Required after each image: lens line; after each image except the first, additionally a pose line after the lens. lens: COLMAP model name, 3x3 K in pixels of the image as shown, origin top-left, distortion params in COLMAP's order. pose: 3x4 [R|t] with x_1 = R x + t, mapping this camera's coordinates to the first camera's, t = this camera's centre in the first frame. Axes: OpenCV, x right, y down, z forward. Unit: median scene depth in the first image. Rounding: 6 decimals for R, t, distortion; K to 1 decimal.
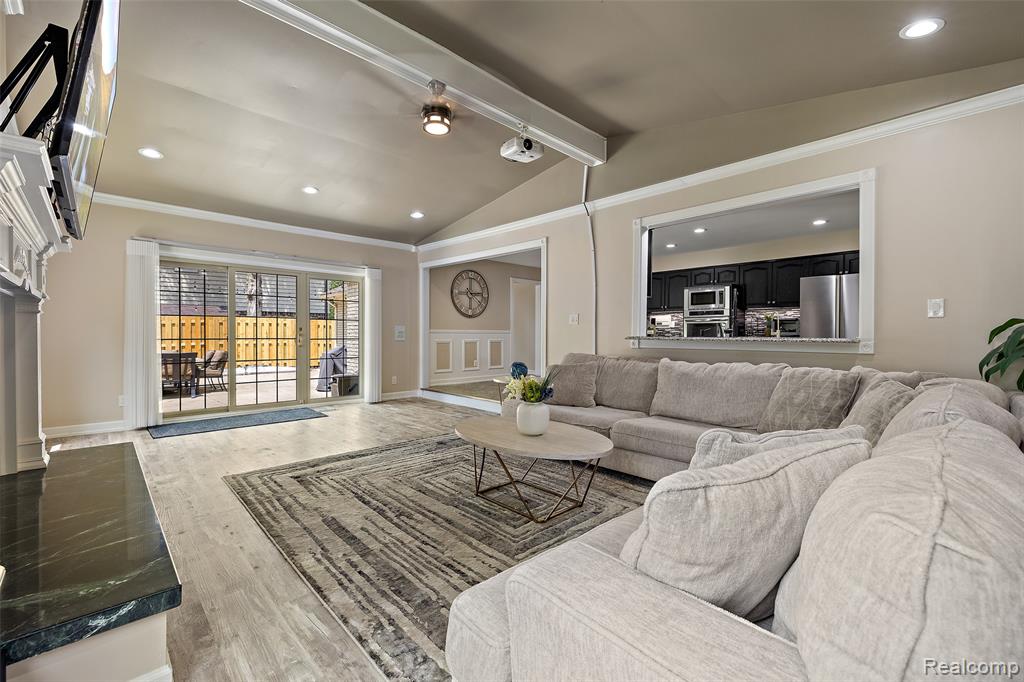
lens RADIAL K [[428.9, 0, 508.7], [0, 428.9, 337.0], [0, 0, 1]] dist [-0.000366, -0.000398]
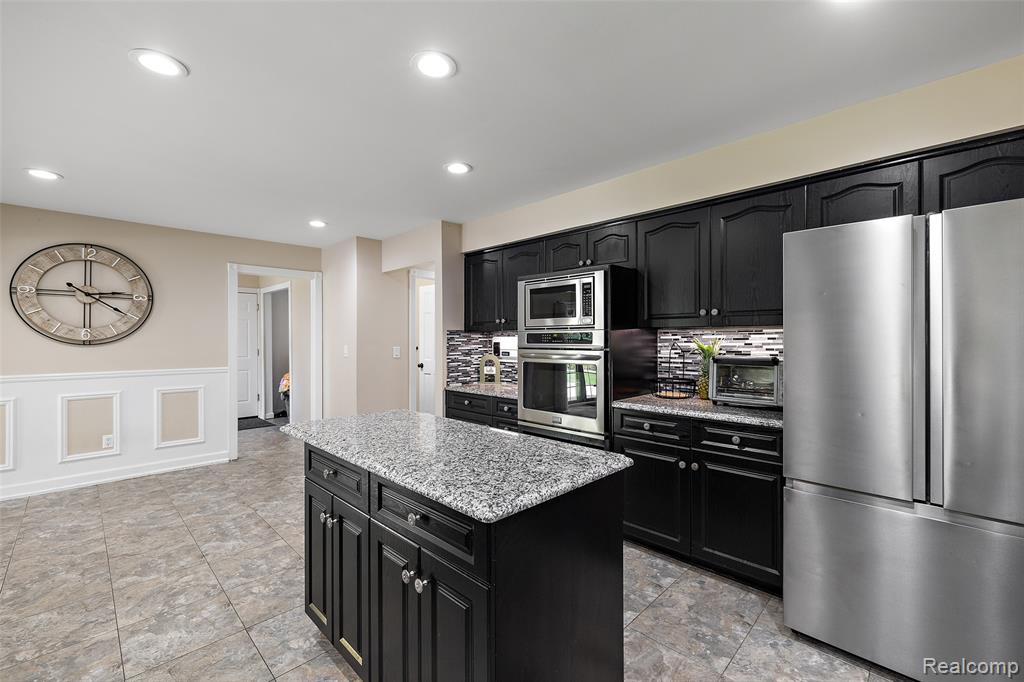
lens RADIAL K [[428.9, 0, 508.7], [0, 428.9, 337.0], [0, 0, 1]] dist [-0.000366, -0.000398]
pose [[0.999758, -0.005311, 0.021352, 0.395936], [0.005536, 0.999930, -0.010476, -0.051851], [-0.021295, 0.010592, 0.999717, 0.579928]]
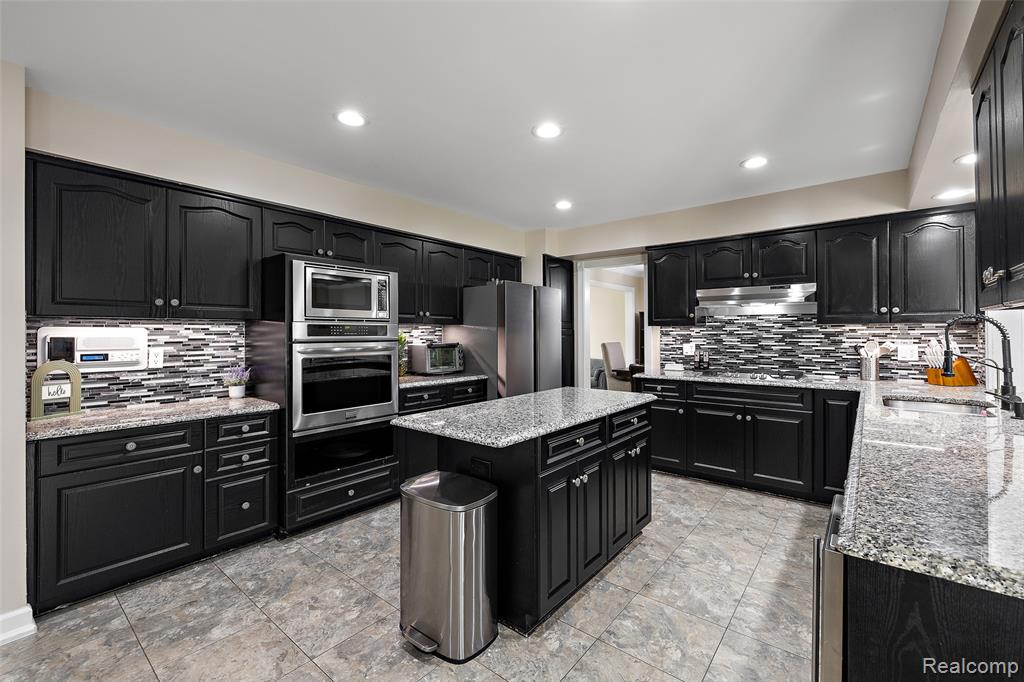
lens RADIAL K [[436.5, 0, 509.5], [0, 436.5, 333.0], [0, 0, 1]] dist [-0.000440, 0.000352]
pose [[-0.118737, -0.000134, 0.992926, 0.042822], [0.009115, 0.999958, 0.001225, -0.051560], [-0.992884, 0.009196, -0.118730, 0.880698]]
